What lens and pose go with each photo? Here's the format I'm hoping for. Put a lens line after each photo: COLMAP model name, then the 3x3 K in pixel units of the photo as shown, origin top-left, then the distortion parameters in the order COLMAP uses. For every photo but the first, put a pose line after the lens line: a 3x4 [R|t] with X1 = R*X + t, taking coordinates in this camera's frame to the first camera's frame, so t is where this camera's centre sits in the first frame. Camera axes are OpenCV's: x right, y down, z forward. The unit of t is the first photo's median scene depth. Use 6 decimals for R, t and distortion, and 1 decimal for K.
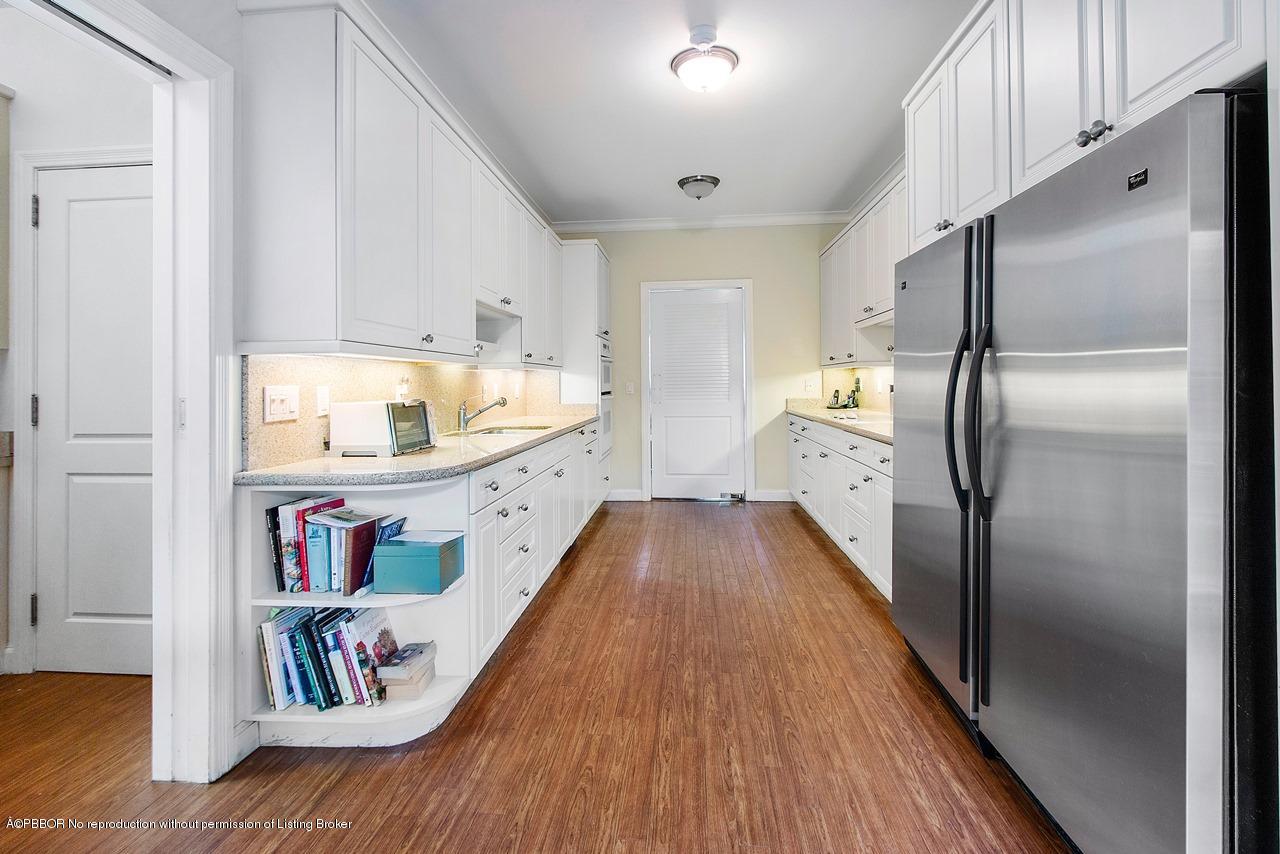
lens RADIAL K [[608.5, 0, 627.5], [0, 608.5, 358.9], [0, 0, 1]] dist [0.003394, -0.000411]
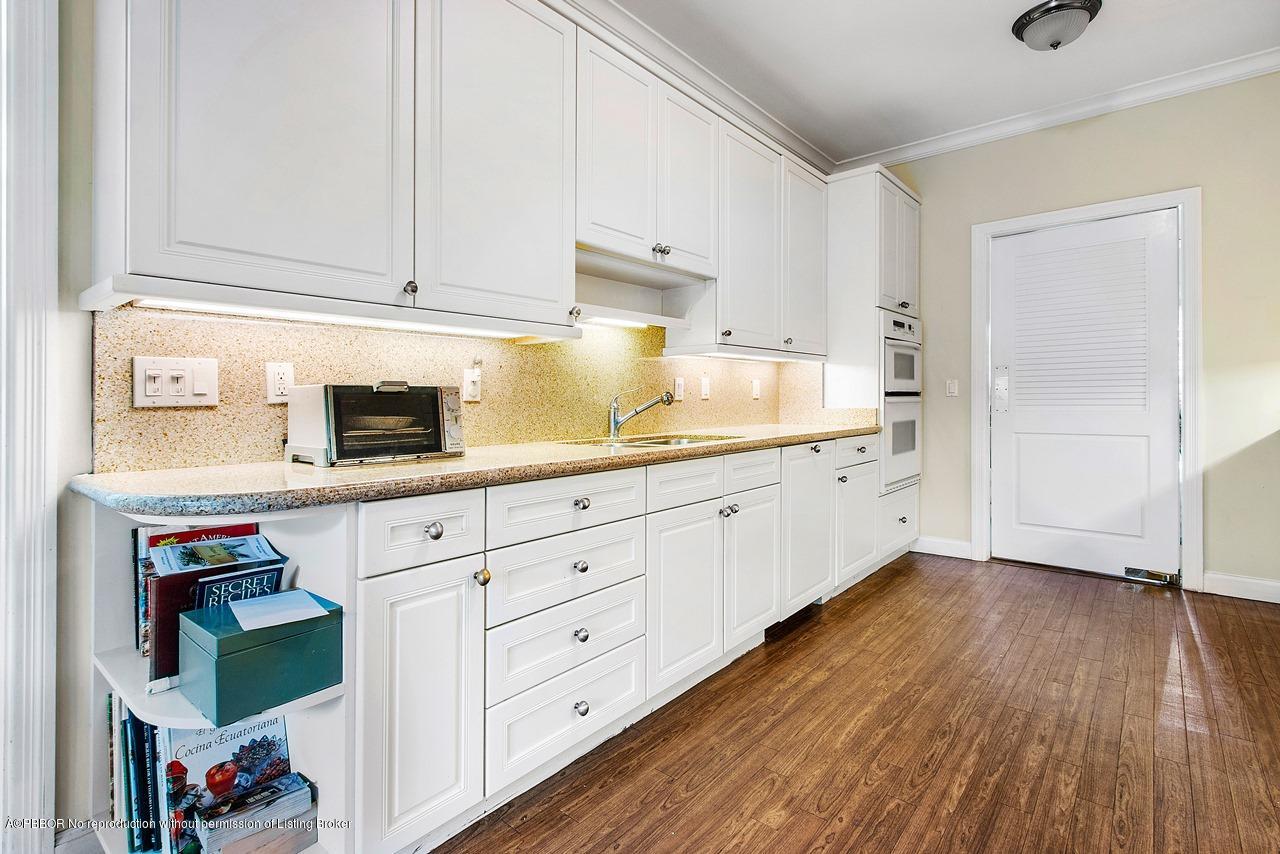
lens RADIAL K [[608.5, 0, 644.1], [0, 608.5, 390.1], [0, 0, 1]] dist [0.003394, -0.000411]
pose [[0.822999, -0.003784, -0.568030, 0.170051], [0.021037, 0.999495, 0.023822, 0.045359], [0.567653, -0.031555, 0.822663, 0.427355]]
